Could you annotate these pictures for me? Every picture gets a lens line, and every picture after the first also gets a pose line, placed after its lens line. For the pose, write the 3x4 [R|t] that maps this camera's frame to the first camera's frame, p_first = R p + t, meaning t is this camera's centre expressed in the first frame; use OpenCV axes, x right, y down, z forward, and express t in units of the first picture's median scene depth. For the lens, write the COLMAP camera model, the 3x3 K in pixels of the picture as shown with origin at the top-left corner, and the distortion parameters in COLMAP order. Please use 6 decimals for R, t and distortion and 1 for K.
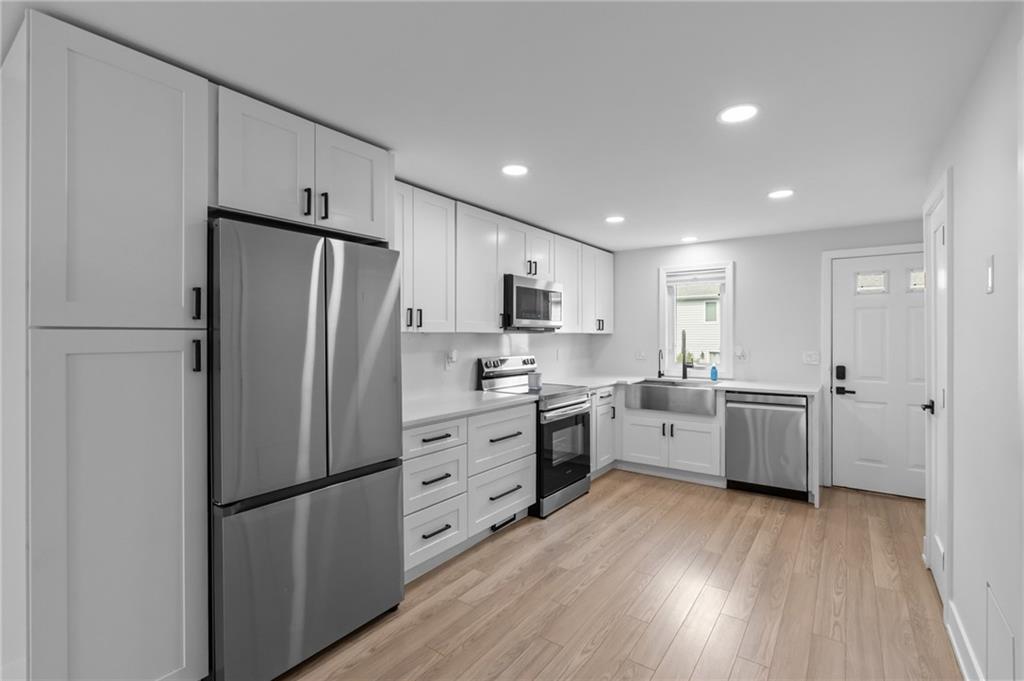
lens RADIAL K [[464.8, 0, 524.8], [0, 464.8, 336.2], [0, 0, 1]] dist [-0.003001, 0.000121]
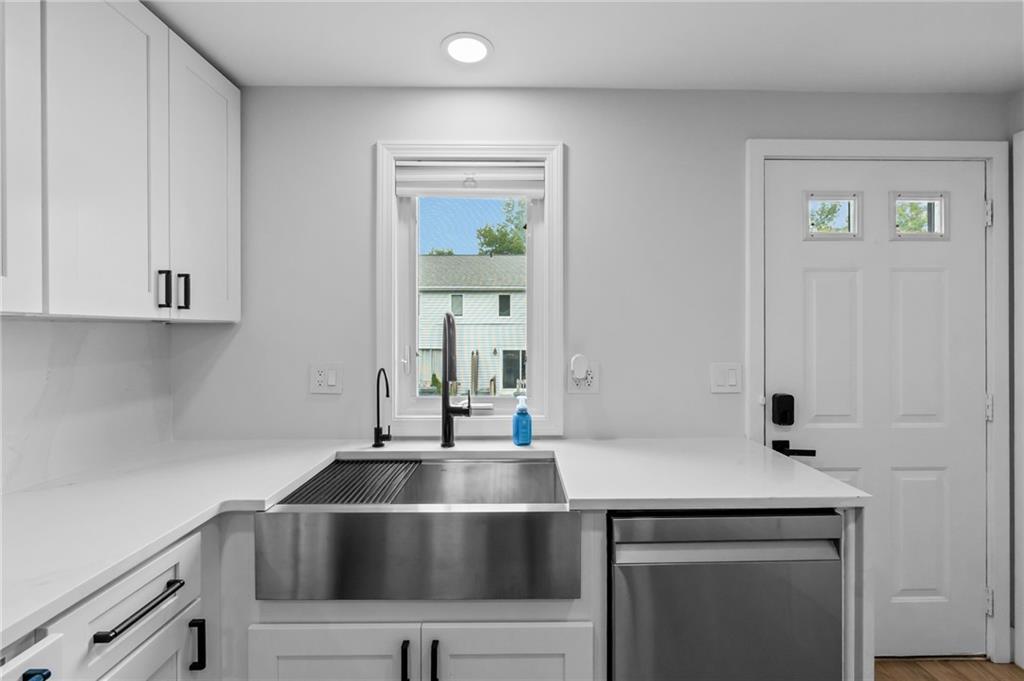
lens RADIAL K [[464.1, 0, 514.6], [0, 464.1, 331.0], [0, 0, 1]] dist [-0.003815, 0.000921]
pose [[0.816707, -0.000343, 0.577053, 0.205060], [0.000117, 1.000000, 0.000428, 0.001324], [-0.577053, -0.000282, 0.816707, 0.781249]]
